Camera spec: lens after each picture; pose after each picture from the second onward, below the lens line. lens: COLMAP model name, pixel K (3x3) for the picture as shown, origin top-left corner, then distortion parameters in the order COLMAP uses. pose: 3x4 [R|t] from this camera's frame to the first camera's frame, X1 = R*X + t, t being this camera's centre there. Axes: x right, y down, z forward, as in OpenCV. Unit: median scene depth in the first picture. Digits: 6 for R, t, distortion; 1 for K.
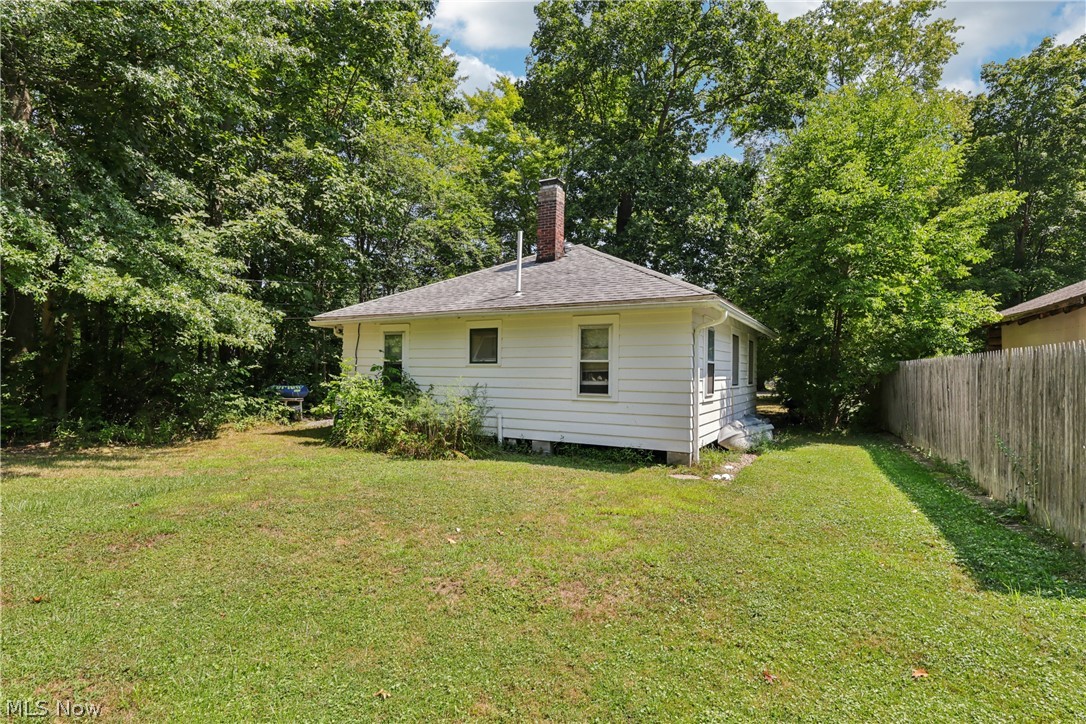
lens RADIAL K [[521.9, 0, 546.4], [0, 521.9, 361.5], [0, 0, 1]] dist [0.000938, 0.000095]
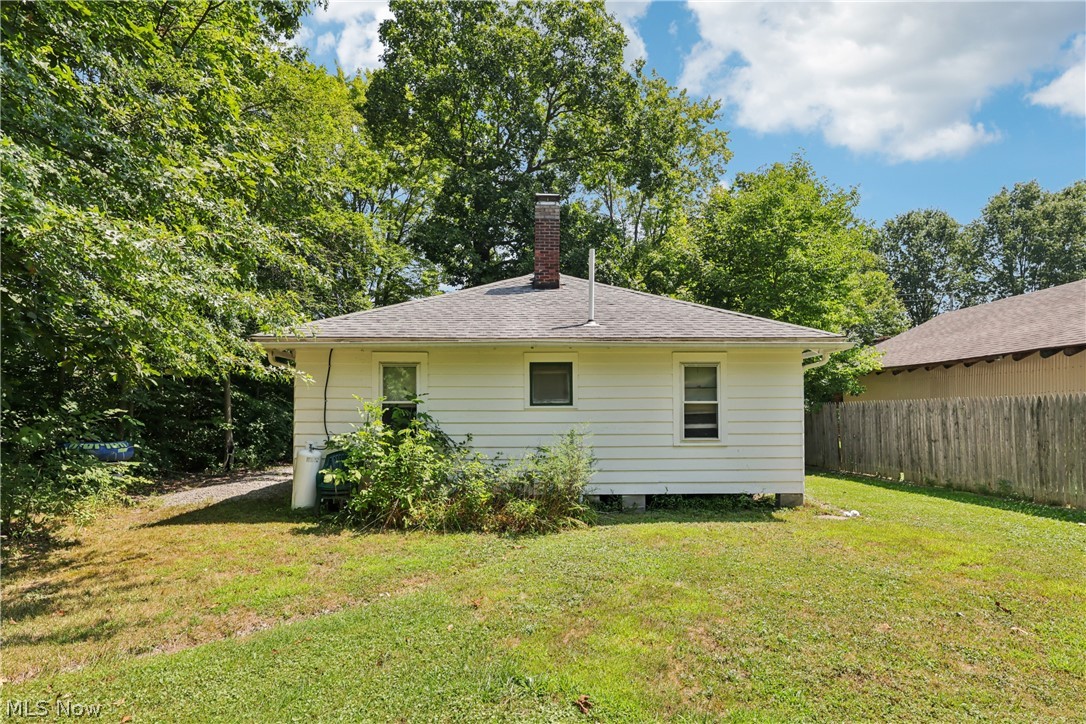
lens RADIAL K [[521.9, 0, 543.1], [0, 521.9, 399.8], [0, 0, 1]] dist [0.000938, 0.000095]
pose [[0.865036, 0.000030, 0.501710, -0.558048], [0.002576, 0.999987, -0.004502, -0.001849], [-0.501704, 0.005187, 0.865024, 0.317550]]
